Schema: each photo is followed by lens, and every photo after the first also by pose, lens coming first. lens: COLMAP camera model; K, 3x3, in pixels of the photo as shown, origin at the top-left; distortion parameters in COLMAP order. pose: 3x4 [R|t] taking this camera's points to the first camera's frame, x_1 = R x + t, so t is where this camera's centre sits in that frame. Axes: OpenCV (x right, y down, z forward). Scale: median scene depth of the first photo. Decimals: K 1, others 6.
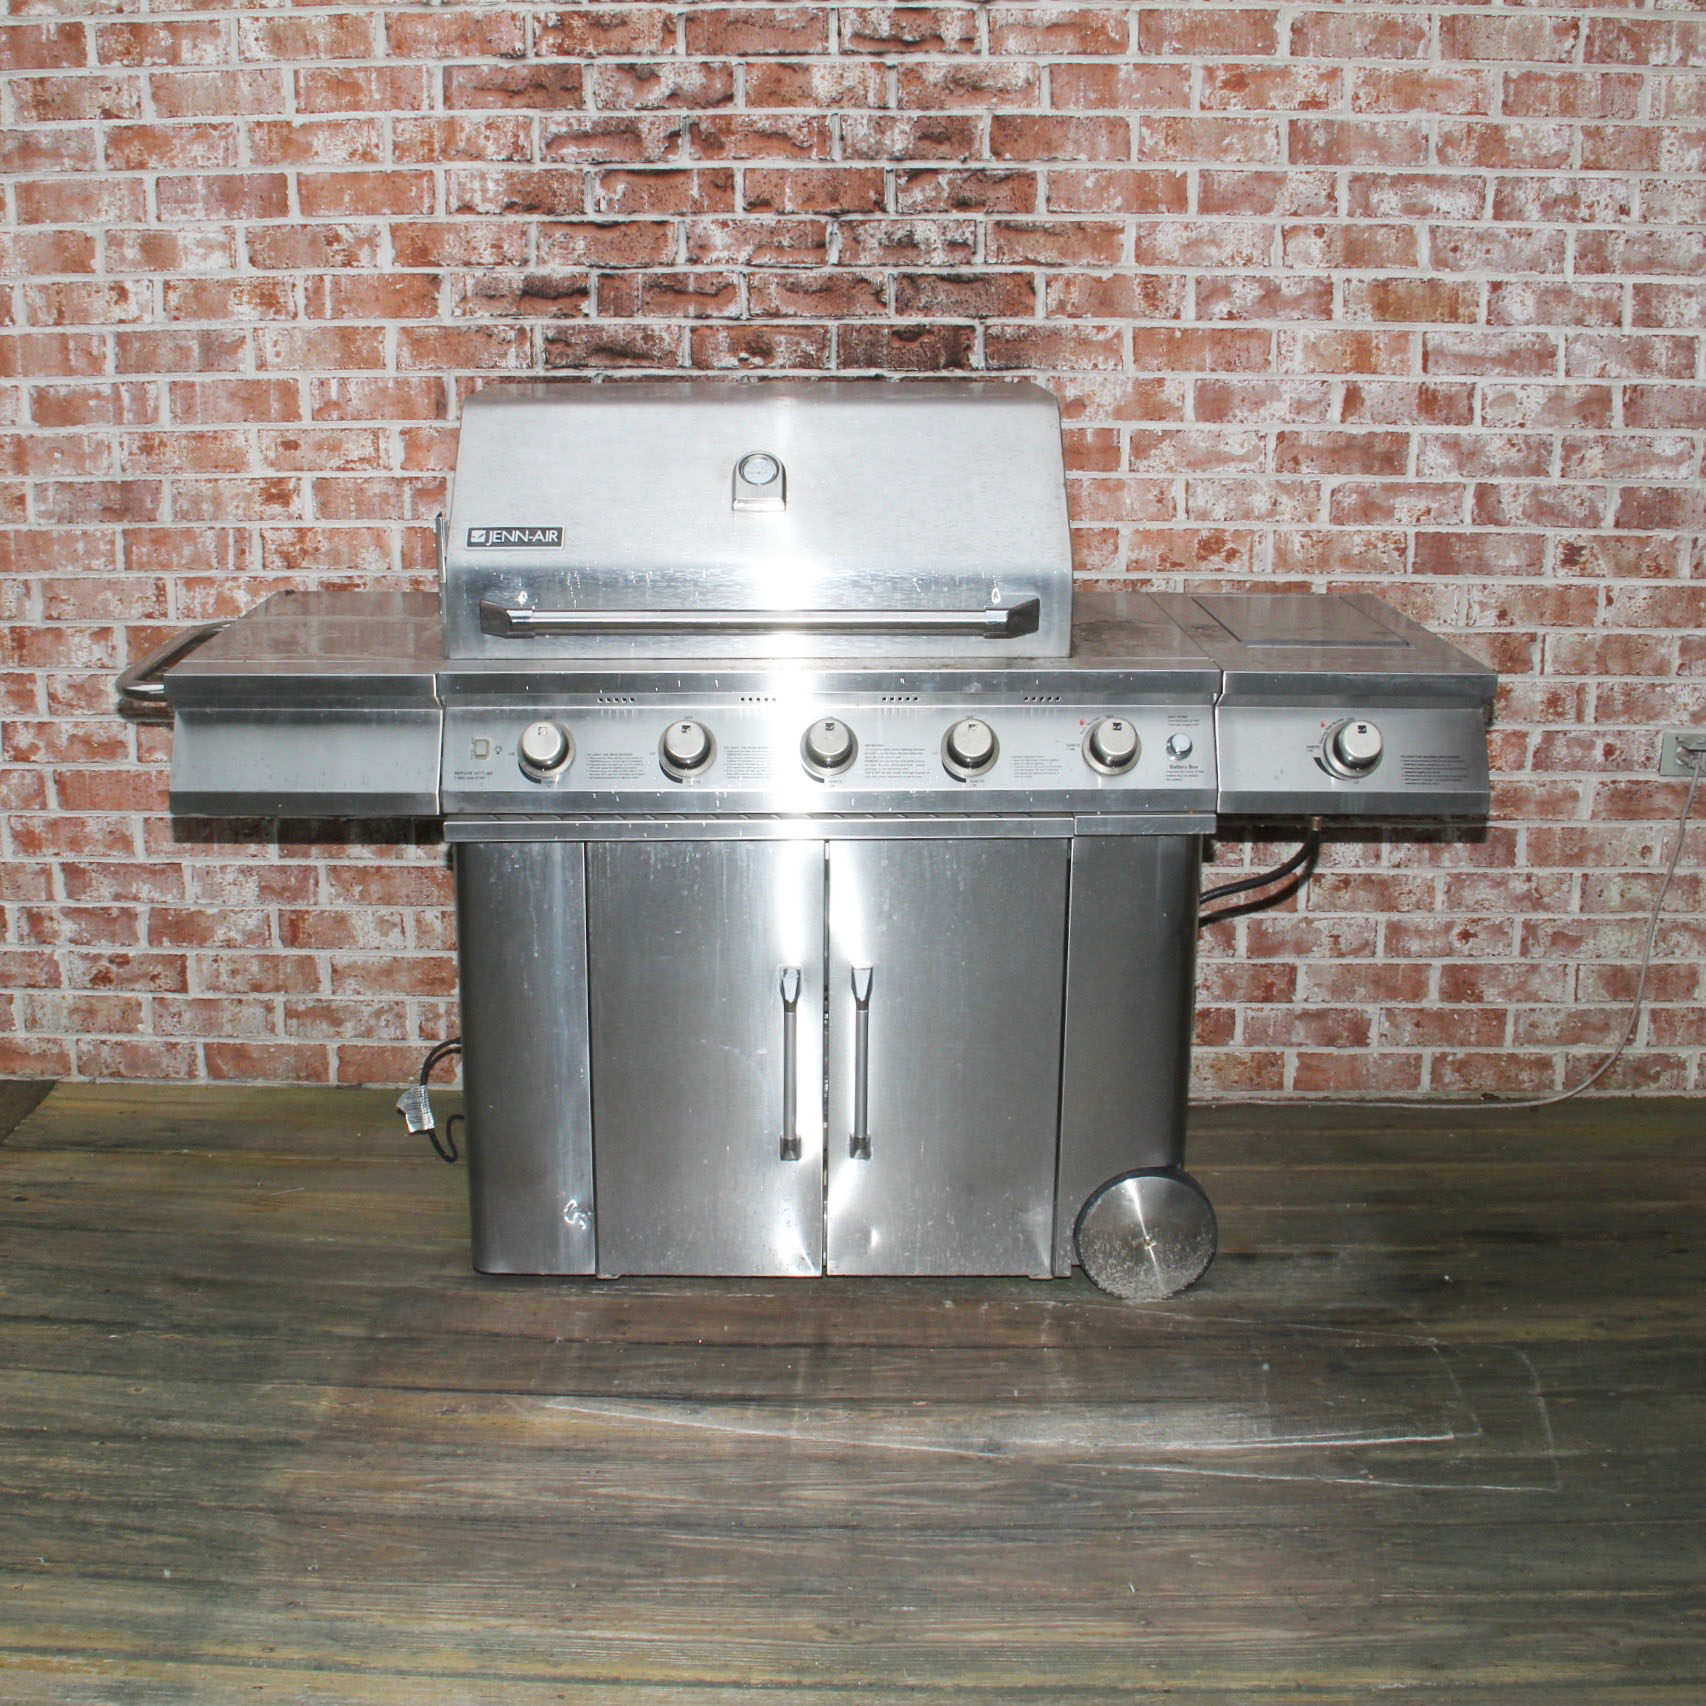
lens RADIAL K [[2186.0, 0, 757.0], [0, 2186.0, 826.0], [0, 0, 1]] dist [-0.169695, 0.119950]
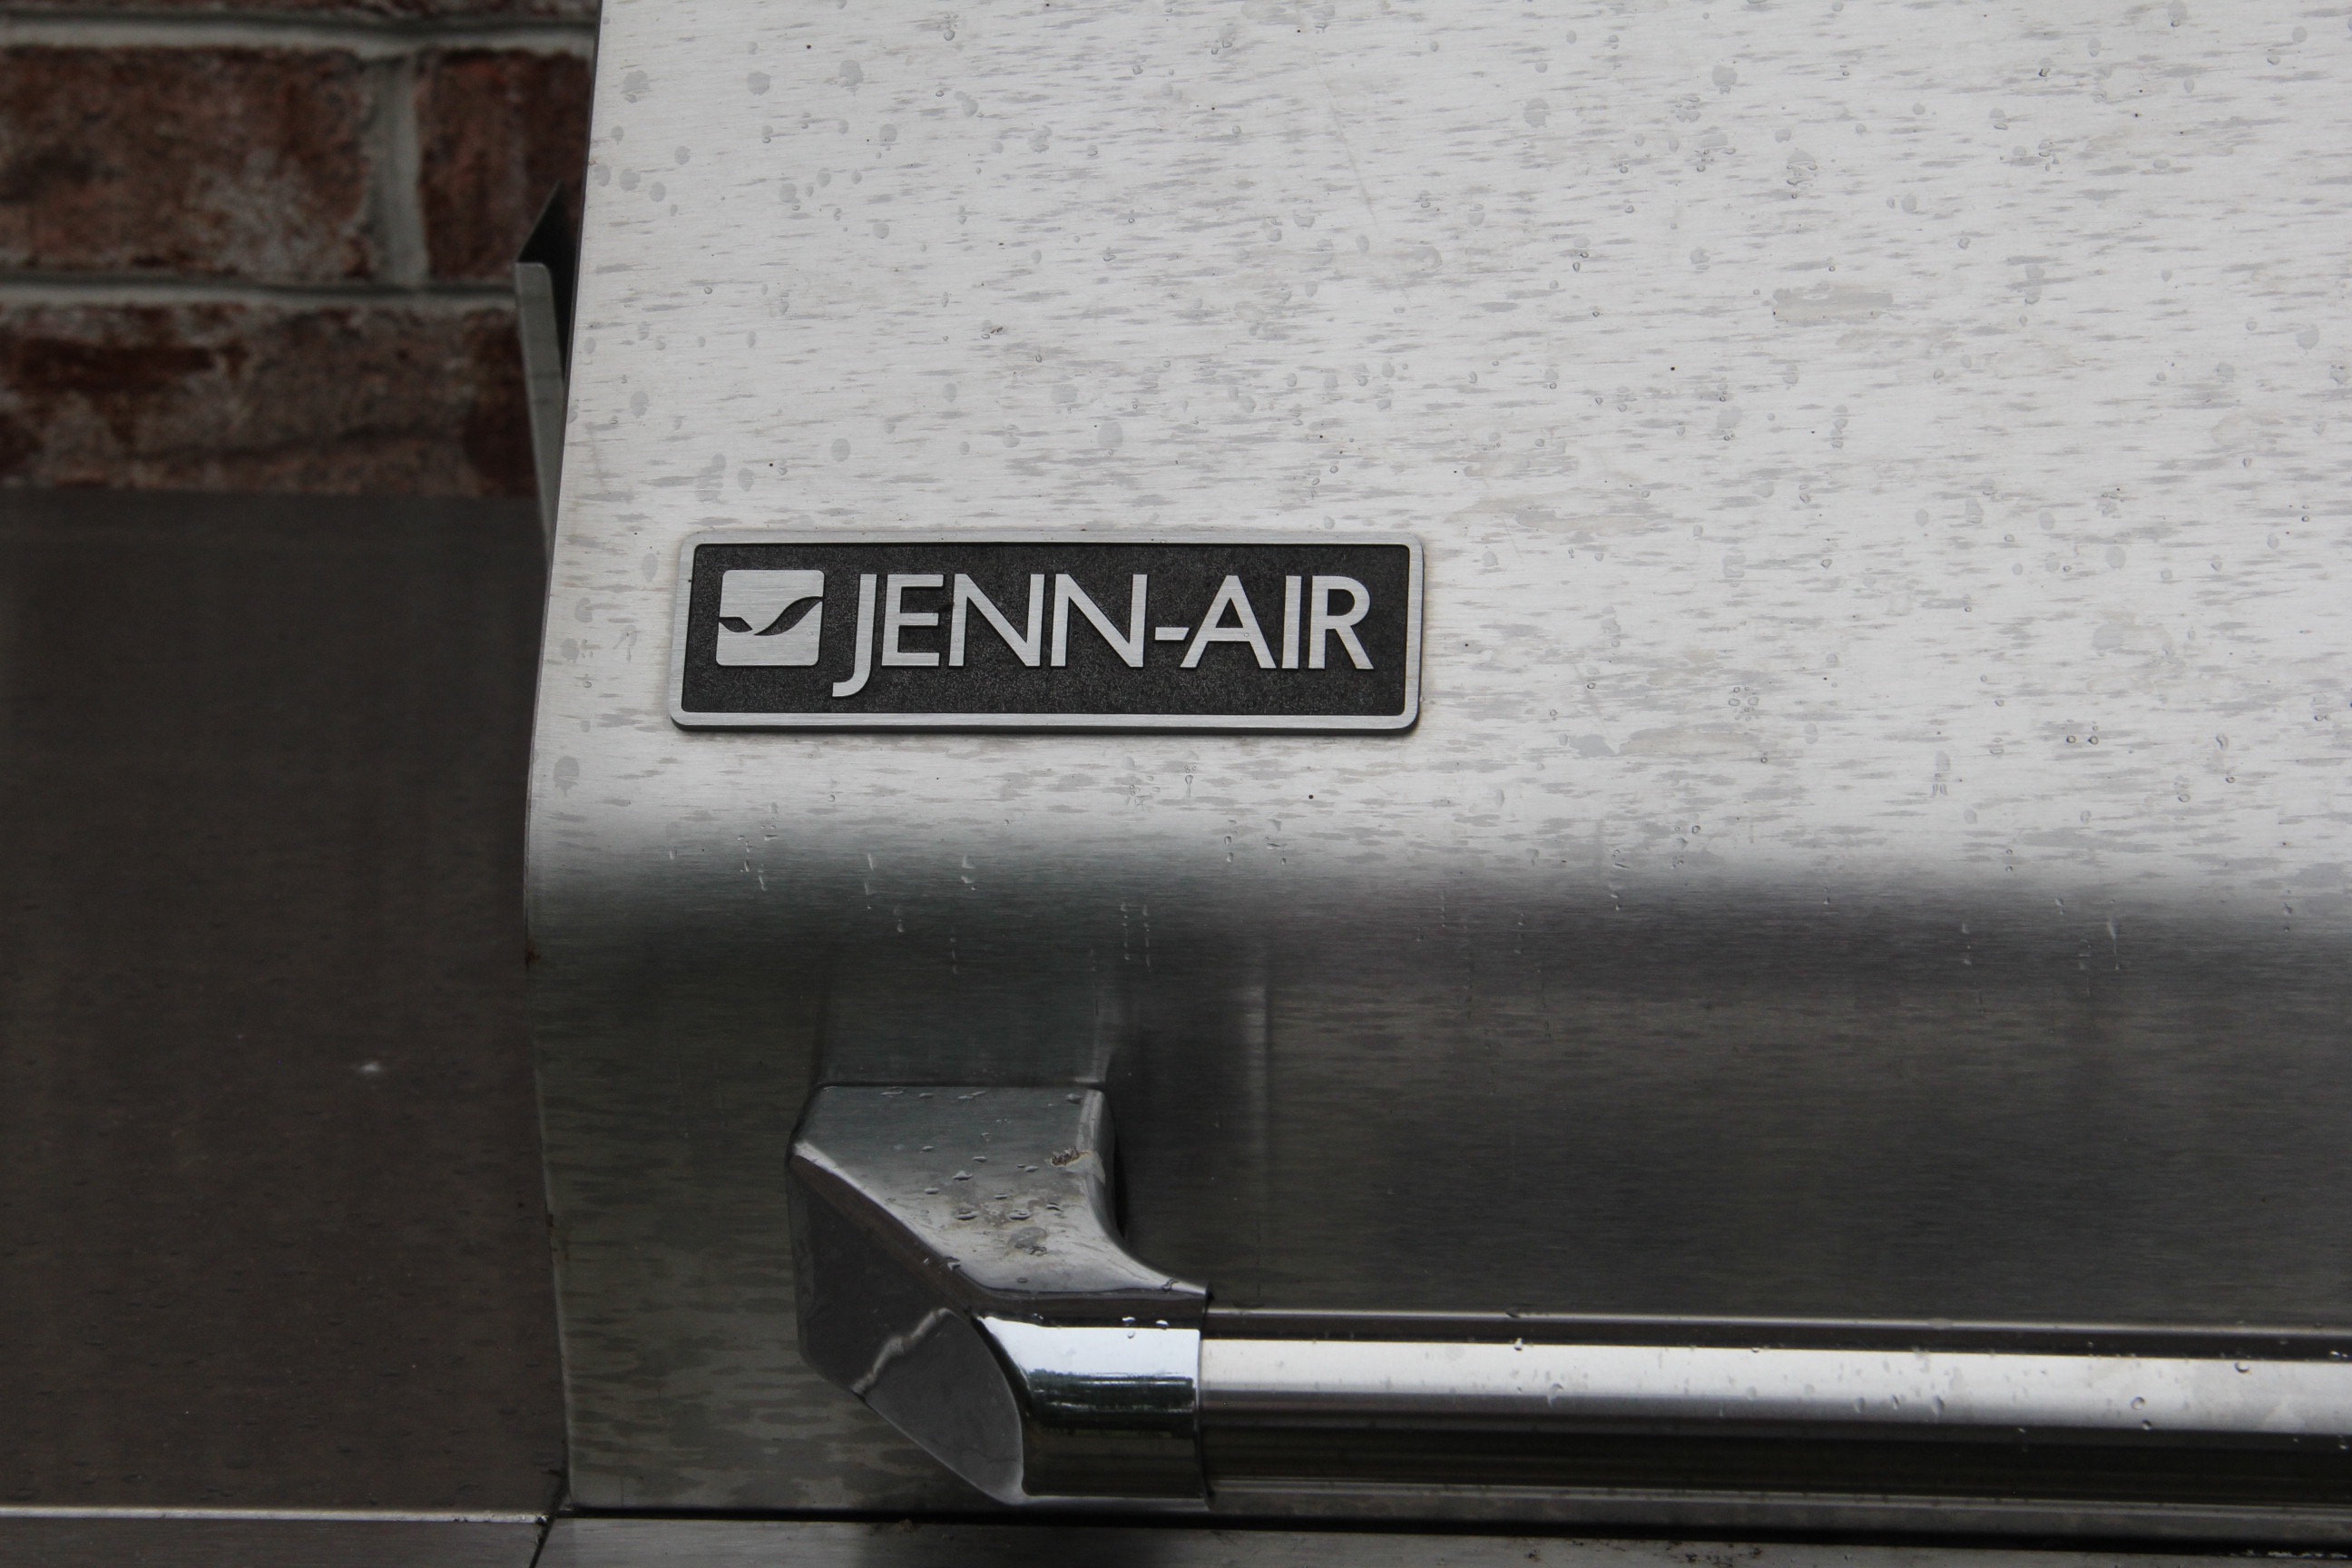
lens RADIAL K [[5429.2, 0, 1176.0], [0, 5429.2, 784.0], [0, 0, 1]] dist [0.338679, 0.222143]
pose [[0.996664, 0.002987, -0.081564, -0.062712], [0.006024, 0.993912, 0.110012, -0.130851], [0.081396, -0.110136, 0.990578, 0.550955]]
